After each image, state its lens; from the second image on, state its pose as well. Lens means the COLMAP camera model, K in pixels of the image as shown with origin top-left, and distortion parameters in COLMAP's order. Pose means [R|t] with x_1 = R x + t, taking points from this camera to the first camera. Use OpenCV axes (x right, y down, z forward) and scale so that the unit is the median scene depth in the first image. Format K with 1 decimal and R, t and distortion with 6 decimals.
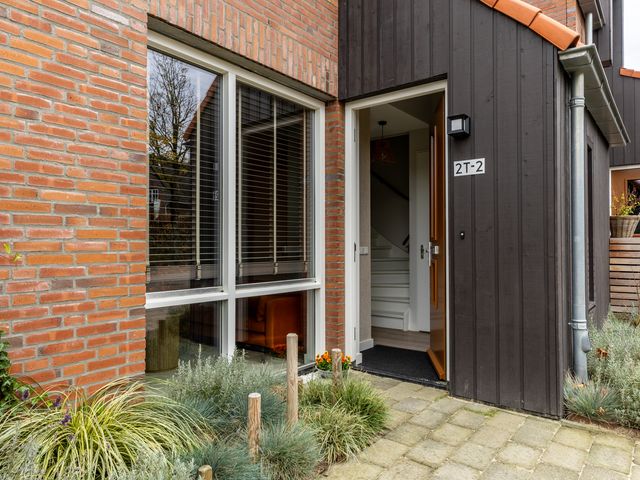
lens RADIAL K [[453.0, 0, 320.0], [0, 453.0, 240.0], [0, 0, 1]] dist [0.005426, 0.003044]
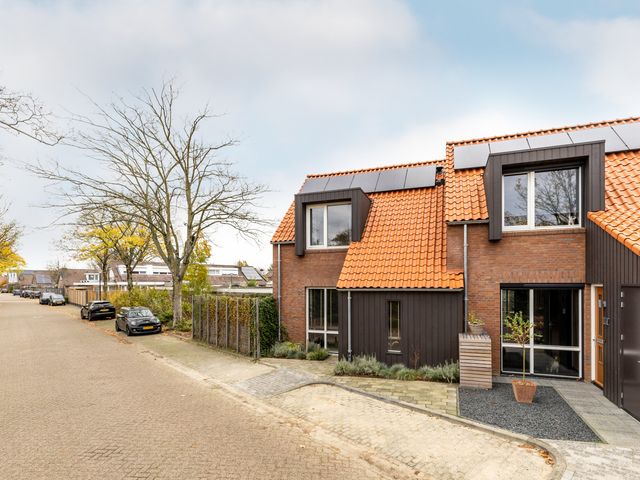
lens RADIAL K [[345.3, 0, 321.6], [0, 345.3, 283.7], [0, 0, 1]] dist [0.003904, 0.000485]
pose [[0.295327, -0.000531, -0.955396, 3.624806], [0.013197, 0.999907, 0.003524, -0.458624], [0.955305, -0.013649, 0.295306, -0.187520]]
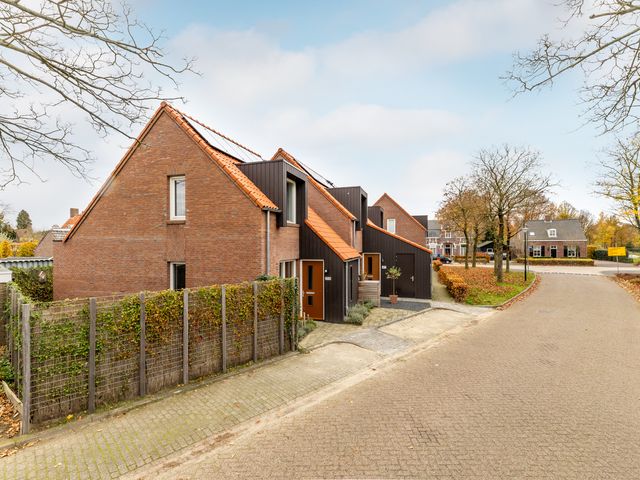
lens RADIAL K [[326.5, 0, 318.2], [0, 326.5, 249.9], [0, 0, 1]] dist [0.000520, -0.000333]
pose [[0.936577, -0.007727, 0.350376, -1.162676], [-0.001512, 0.999659, 0.026088, -0.625774], [-0.350458, -0.024963, 0.936246, -2.636677]]
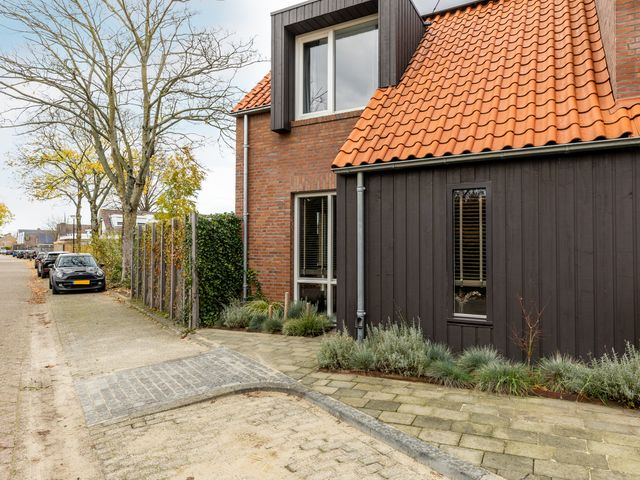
lens RADIAL K [[432.1, 0, 320.0], [0, 432.1, 240.0], [0, 0, 1]] dist [0.001051, 0.001088]
pose [[0.156185, -0.022991, -0.987460, 2.270260], [0.007695, 0.999727, -0.022060, -0.065366], [0.987698, -0.004153, 0.156319, 0.591057]]
